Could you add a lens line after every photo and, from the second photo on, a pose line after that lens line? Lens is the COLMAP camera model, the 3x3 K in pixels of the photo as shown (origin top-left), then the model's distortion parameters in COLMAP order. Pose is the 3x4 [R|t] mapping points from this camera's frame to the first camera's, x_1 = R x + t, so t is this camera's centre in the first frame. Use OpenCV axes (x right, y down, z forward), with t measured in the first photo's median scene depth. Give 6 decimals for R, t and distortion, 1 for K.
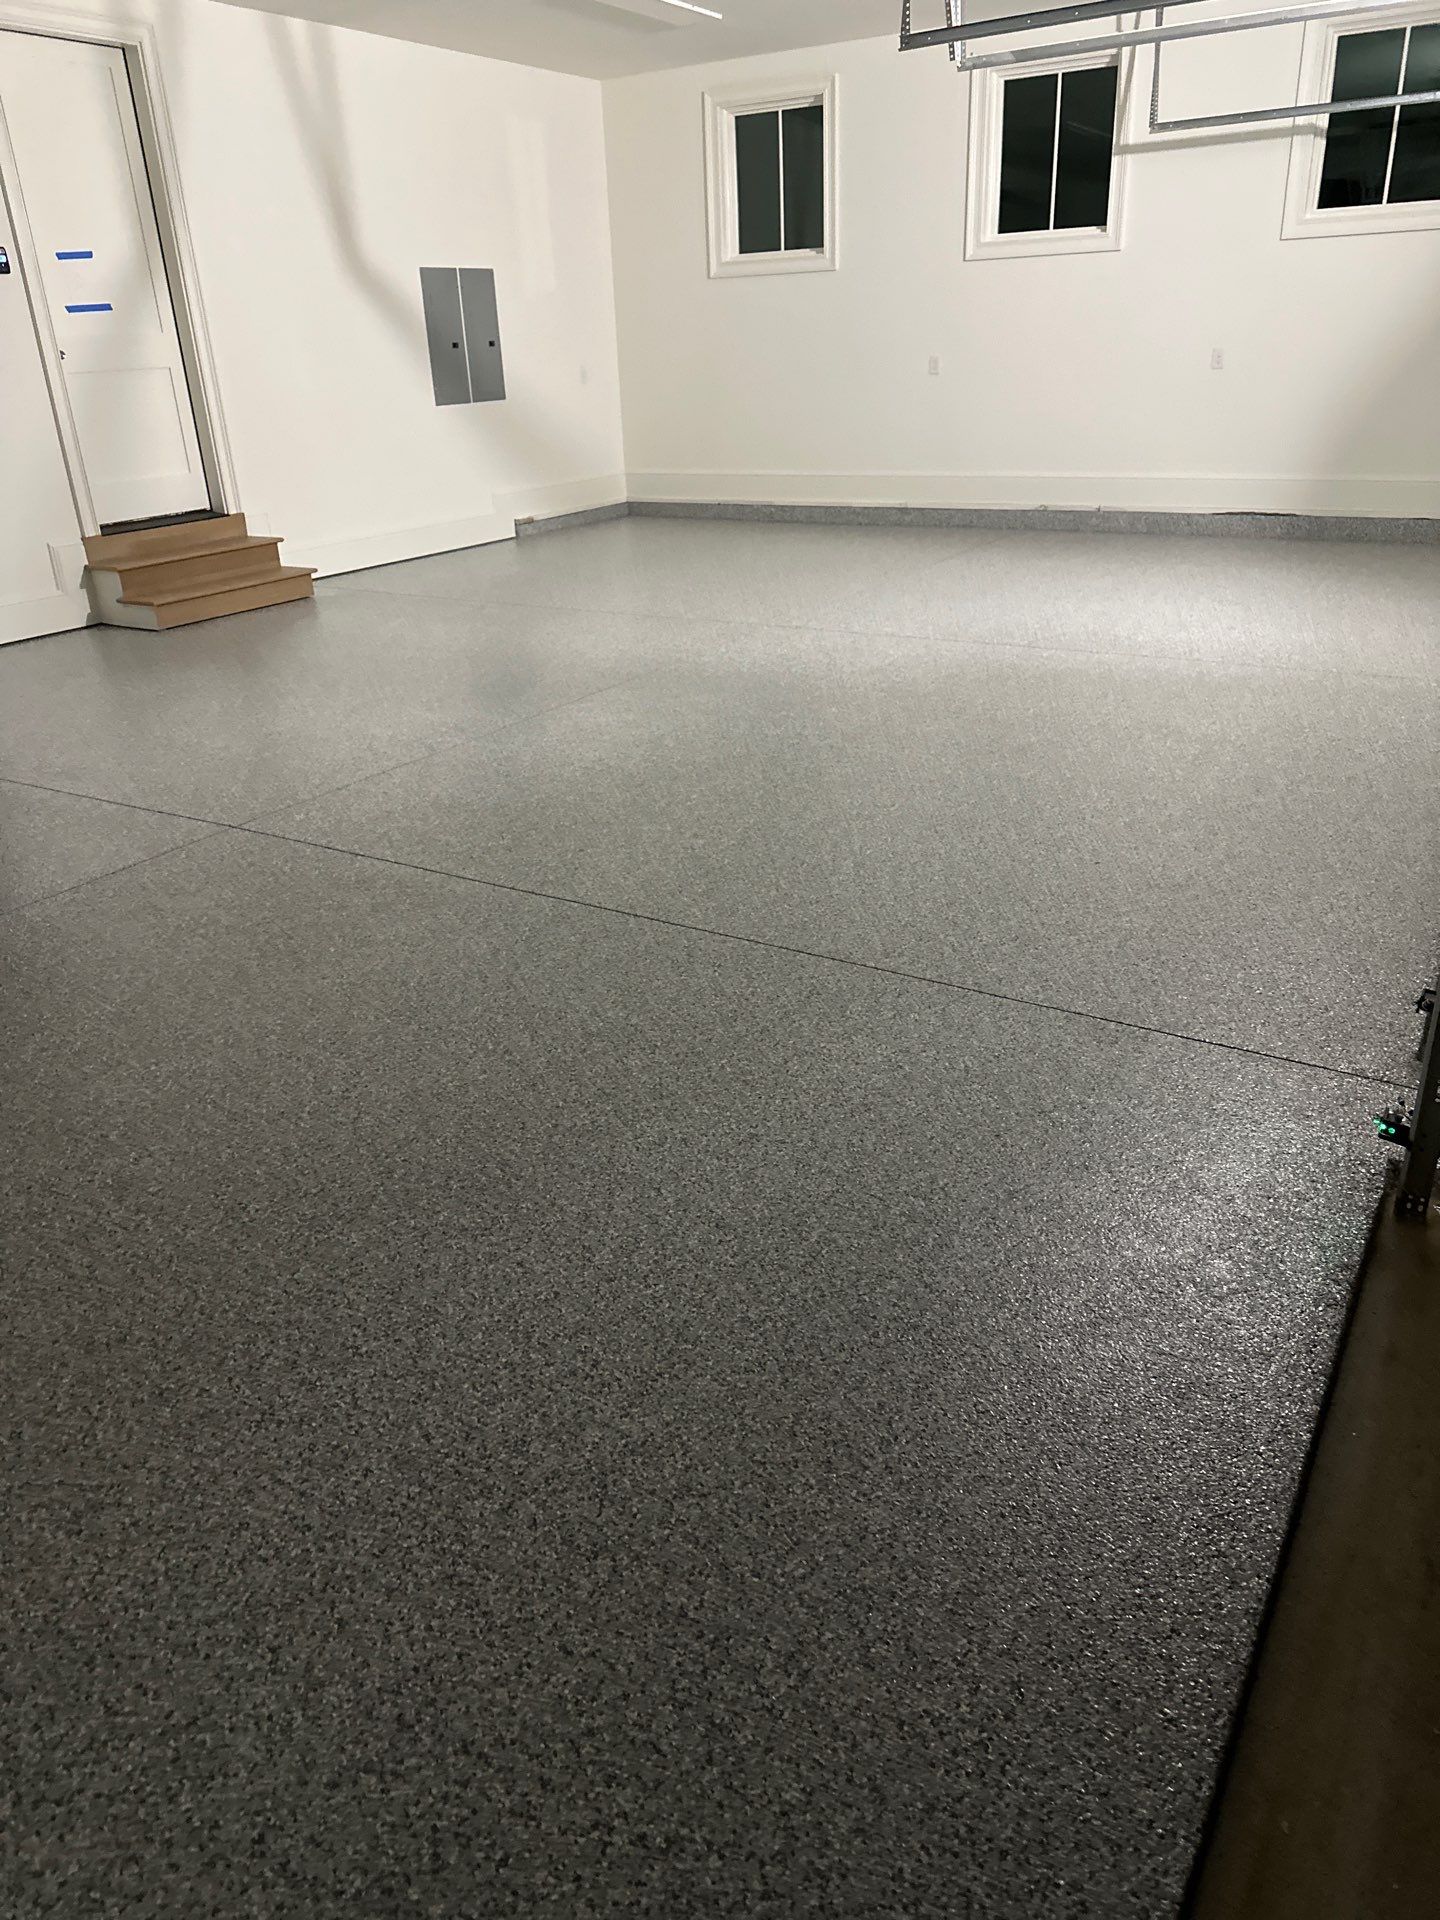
lens RADIAL K [[1318.1, 0, 707.6], [0, 1318.1, 990.7], [0, 0, 1]] dist [0.047193, -0.057343]
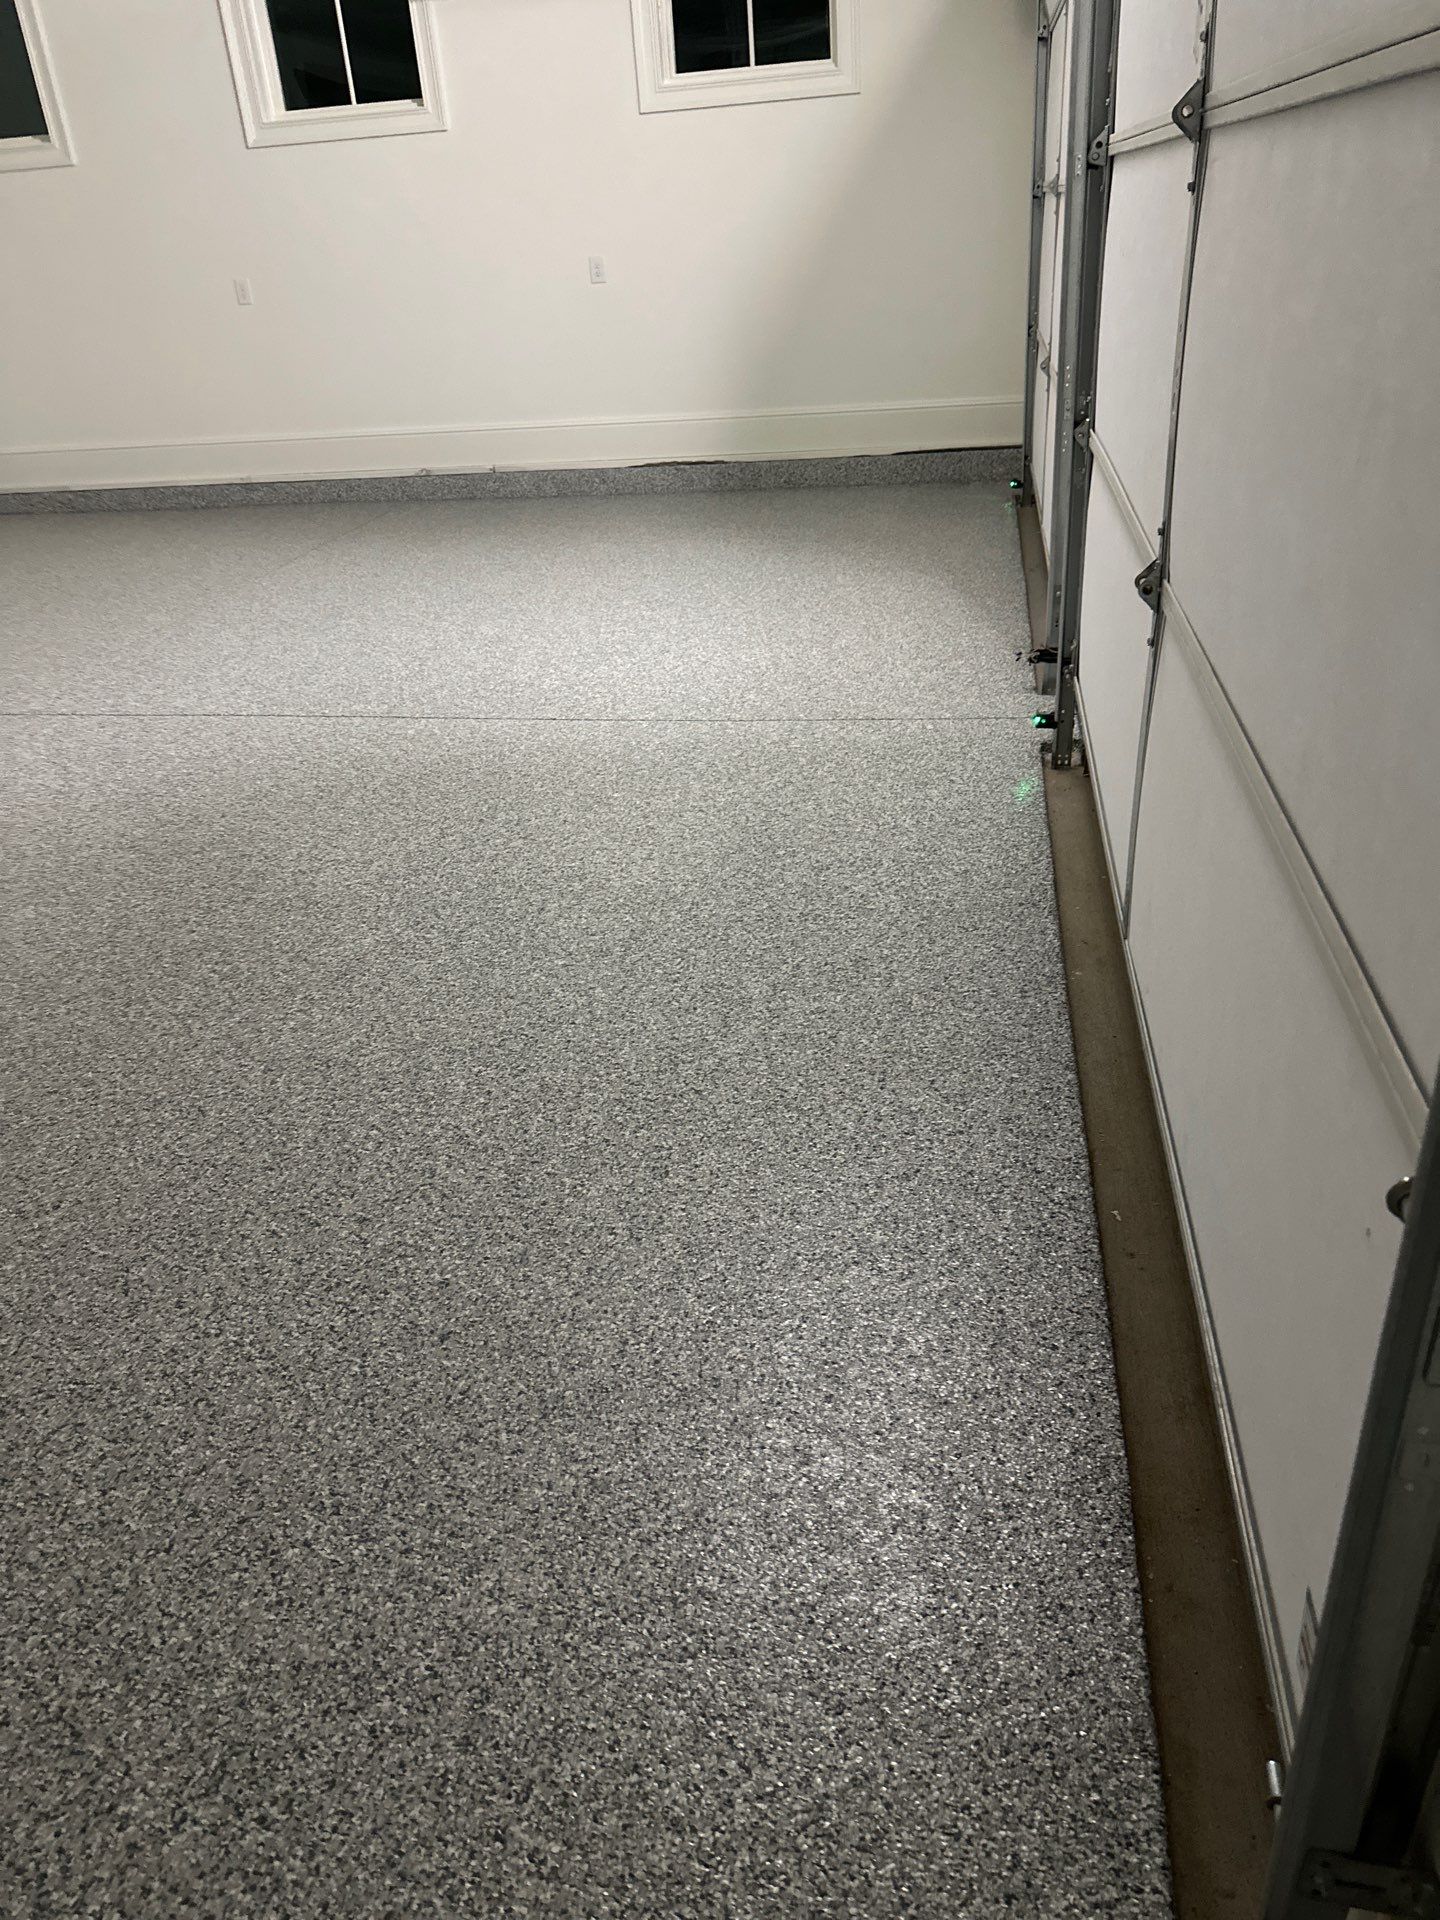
lens RADIAL K [[1318.1, 0, 712.9], [0, 1318.1, 975.5], [0, 0, 1]] dist [0.047193, -0.057343]
pose [[0.928078, -0.202406, 0.312574, 0.120687], [0.188783, 0.979258, 0.073589, -0.113769], [-0.320986, -0.009288, 0.947038, 0.233032]]
